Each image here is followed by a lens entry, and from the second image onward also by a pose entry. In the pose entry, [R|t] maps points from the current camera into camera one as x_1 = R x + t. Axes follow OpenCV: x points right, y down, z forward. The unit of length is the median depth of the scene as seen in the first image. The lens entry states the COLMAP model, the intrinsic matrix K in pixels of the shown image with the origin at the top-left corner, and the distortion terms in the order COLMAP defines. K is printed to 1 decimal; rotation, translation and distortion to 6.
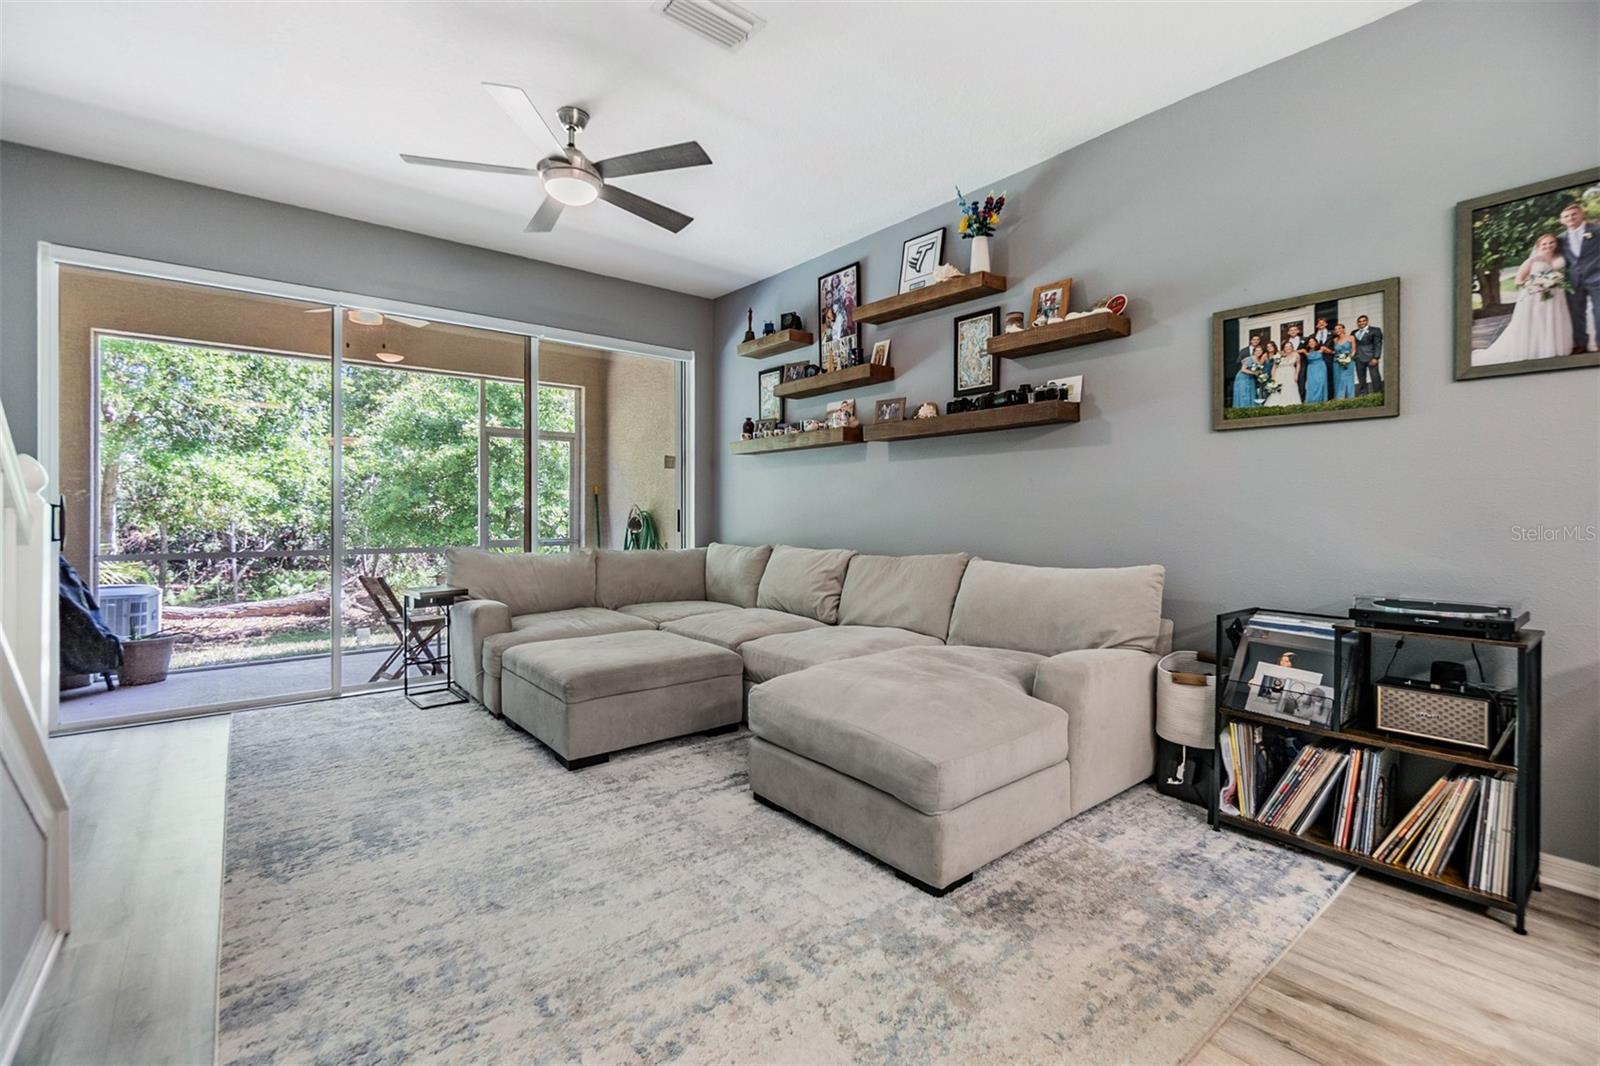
lens RADIAL K [[703.8, 0, 787.2], [0, 703.8, 513.3], [0, 0, 1]] dist [-0.001886, -0.000732]
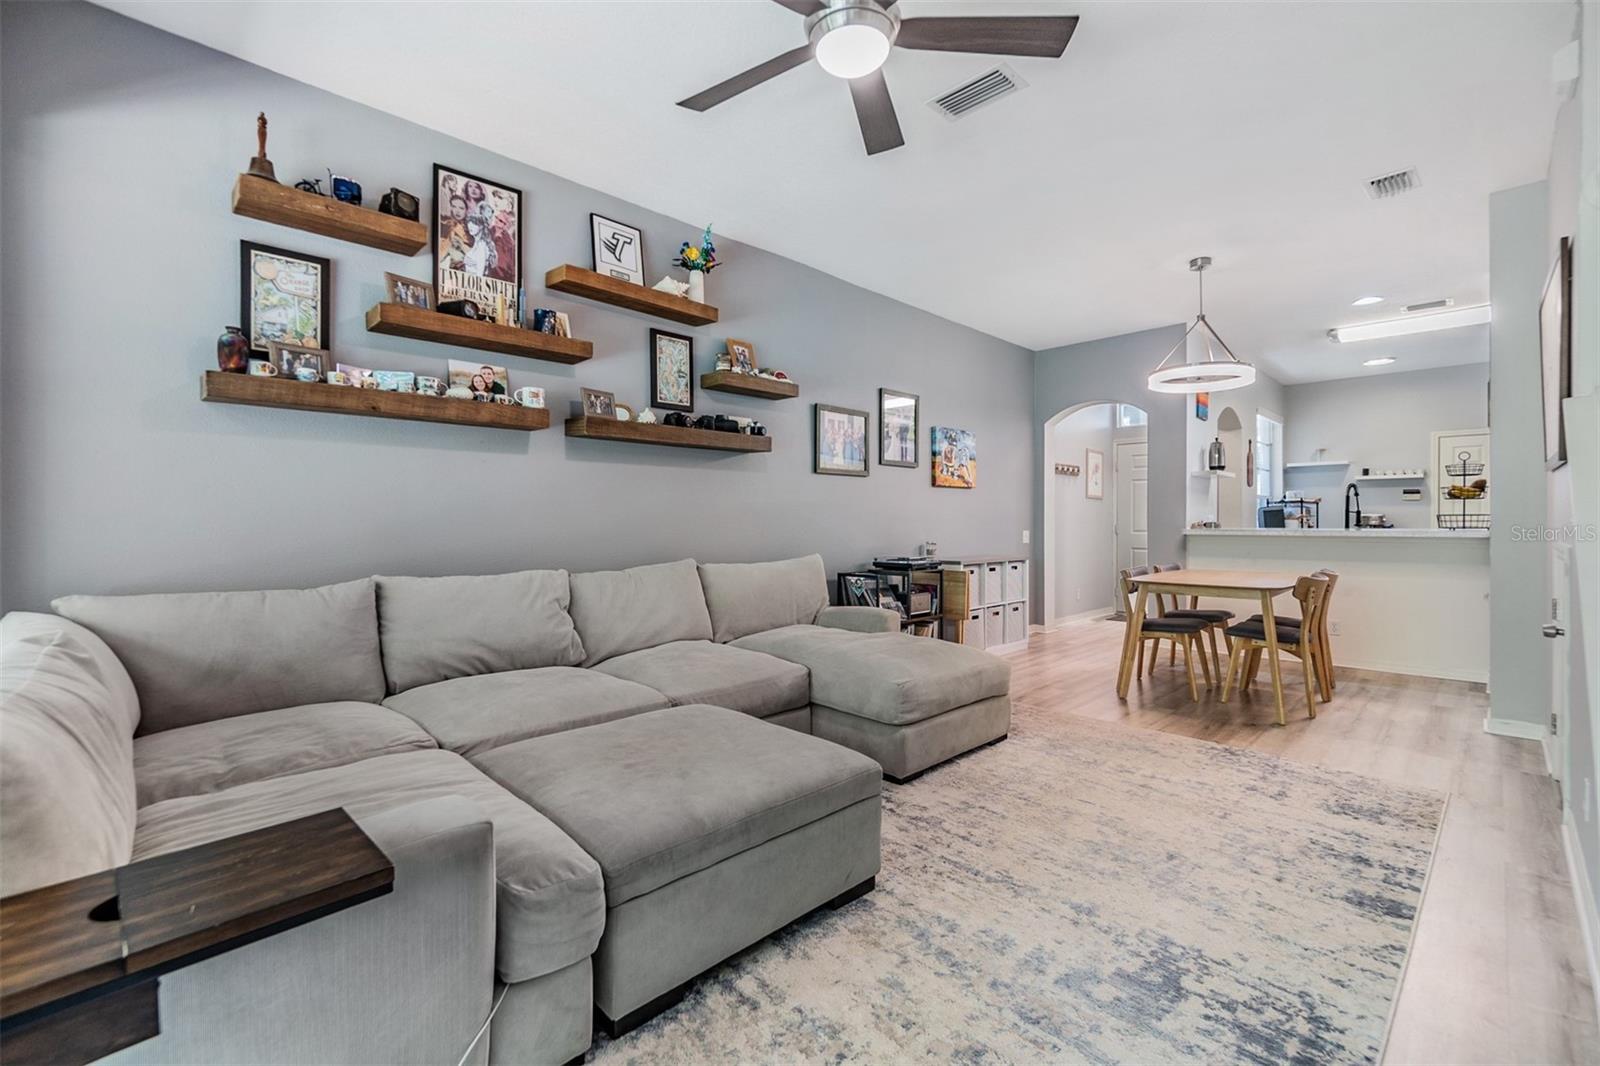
lens RADIAL K [[700.1, 0, 791.6], [0, 700.1, 522.1], [0, 0, 1]] dist [-0.003254, -0.000512]
pose [[-0.100608, -0.004913, 0.994914, -1.022632], [-0.000101, 0.999988, 0.004927, -0.006679], [-0.994926, 0.000396, -0.100607, 1.180304]]
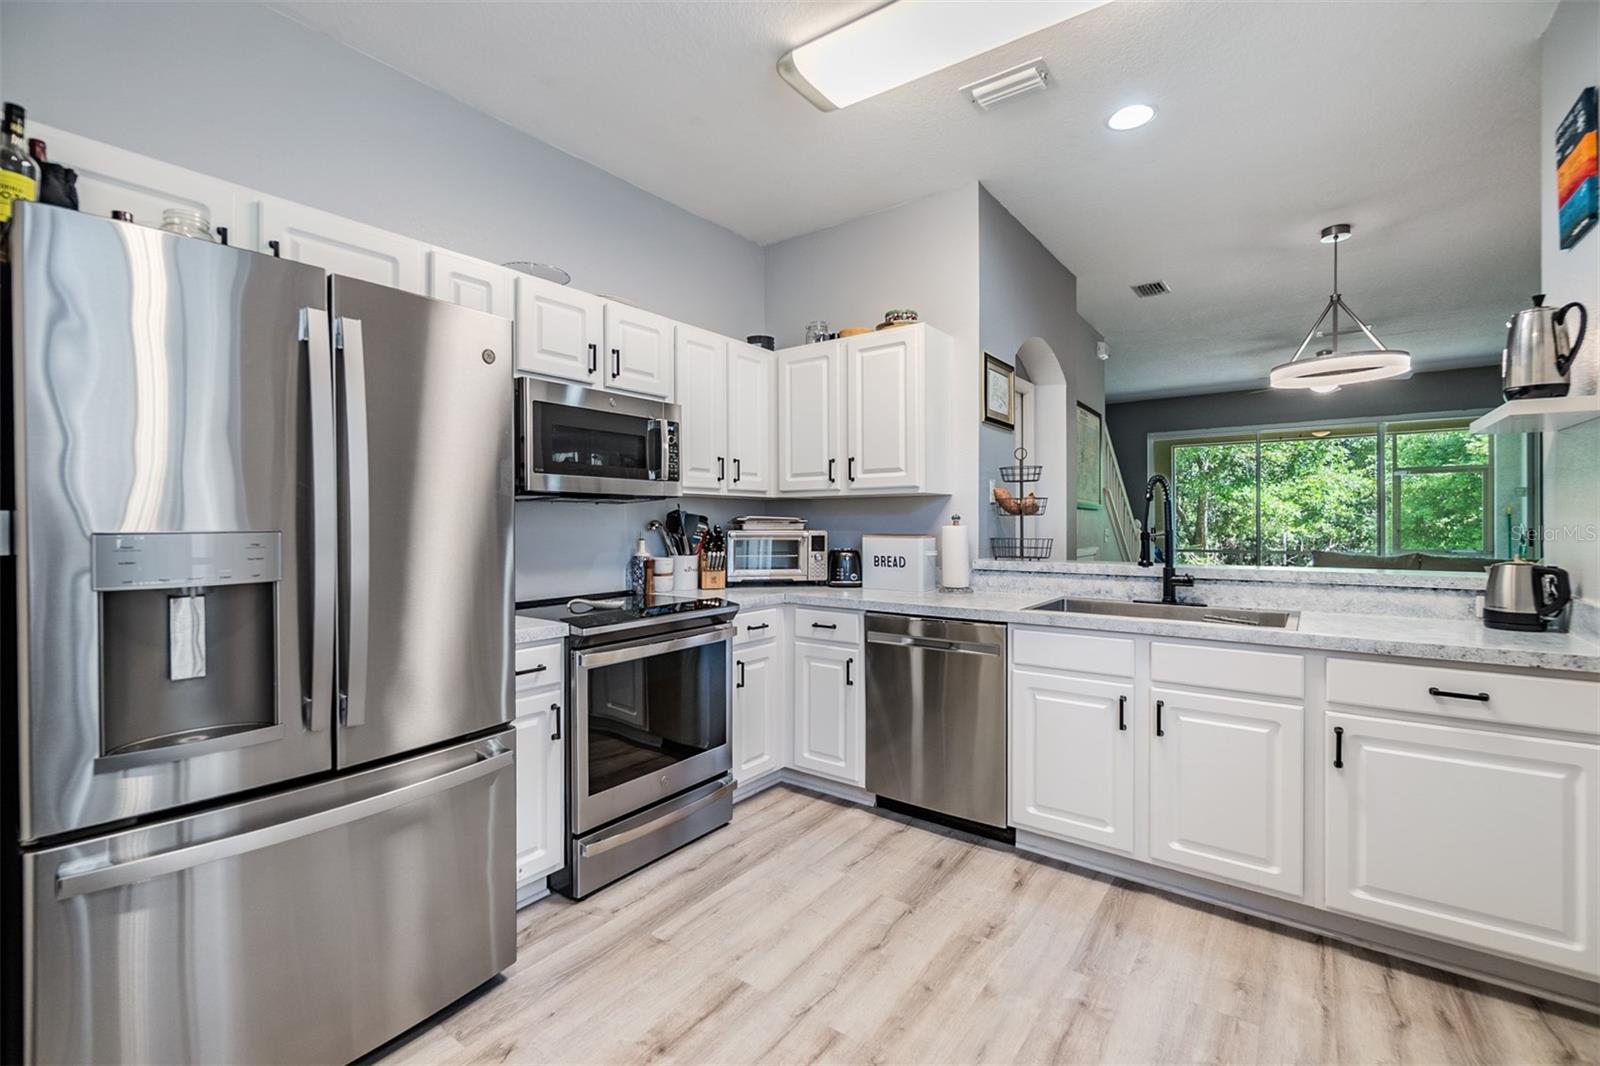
lens RADIAL K [[699.1, 0, 801.1], [0, 699.1, 527.2], [0, 0, 1]] dist [0.001378, 0.000308]
pose [[0.254360, 0.001930, -0.967108, 1.453190], [0.005415, 0.999979, 0.003420, -0.039433], [0.967094, -0.006107, 0.254344, -1.188096]]
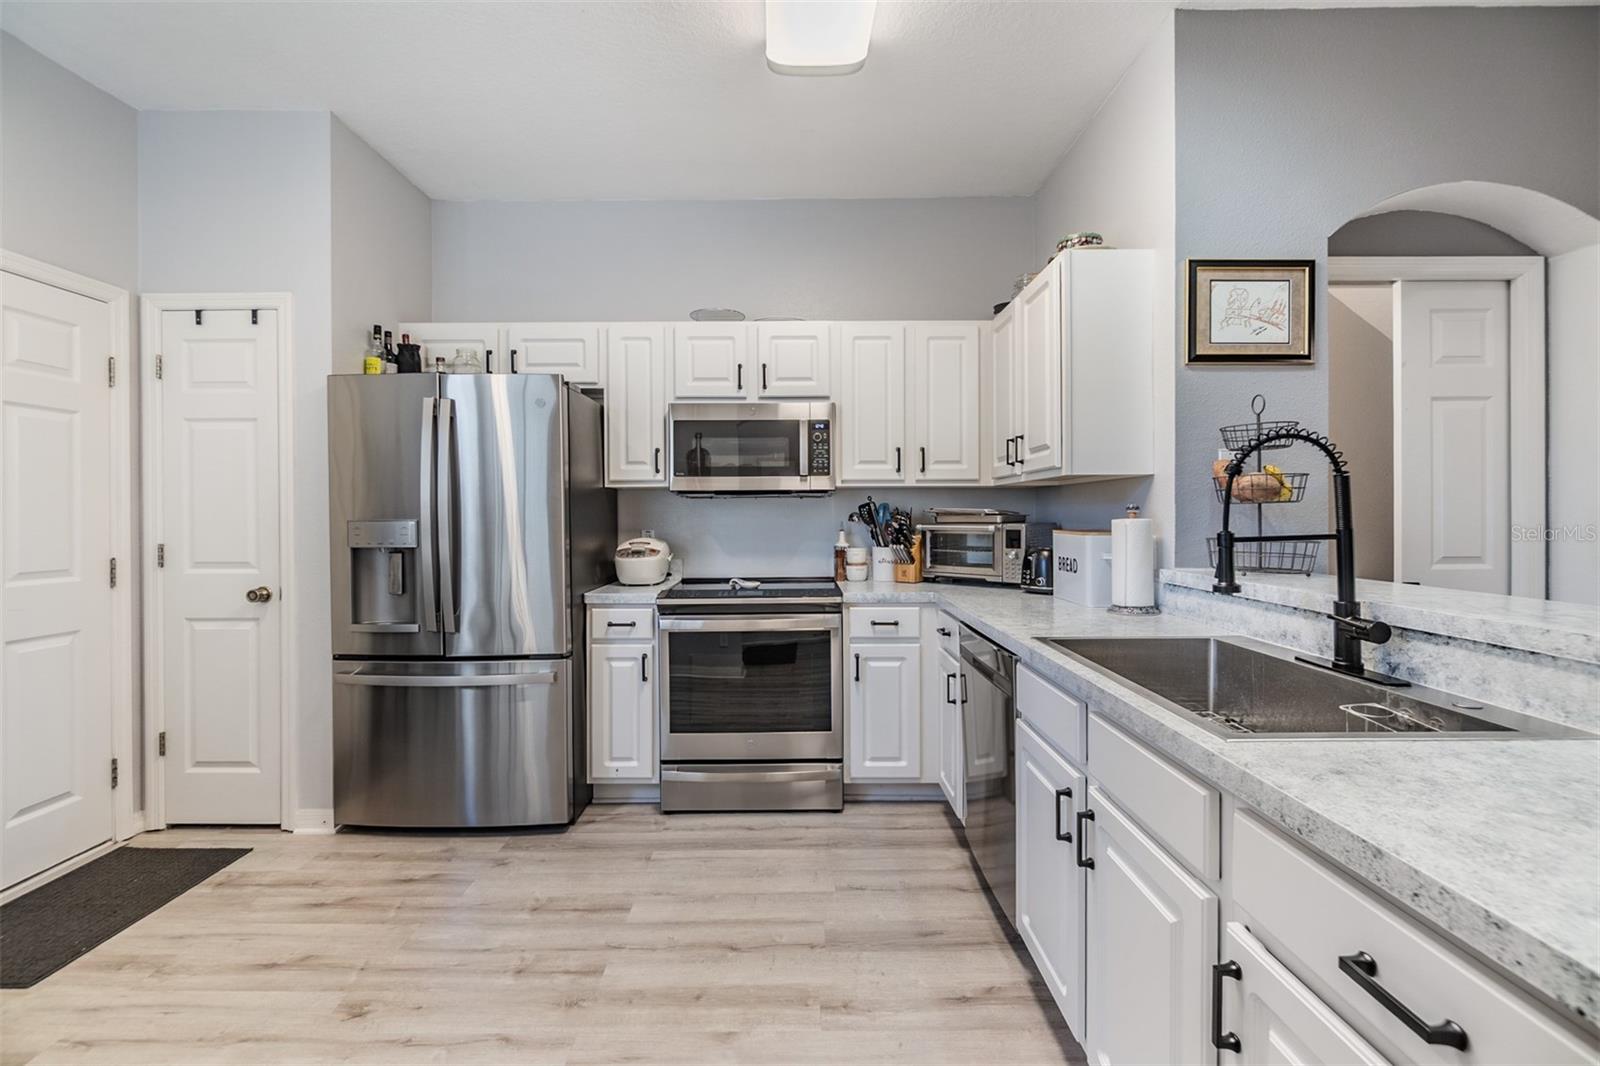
lens RADIAL K [[704.4, 0, 799.0], [0, 704.4, 522.0], [0, 0, 1]] dist [-0.000365, -0.000019]
pose [[-0.626015, 0.008147, -0.779769, 1.296420], [0.004672, 0.999967, 0.006697, -0.040293], [0.779797, 0.000549, -0.626032, -0.472612]]
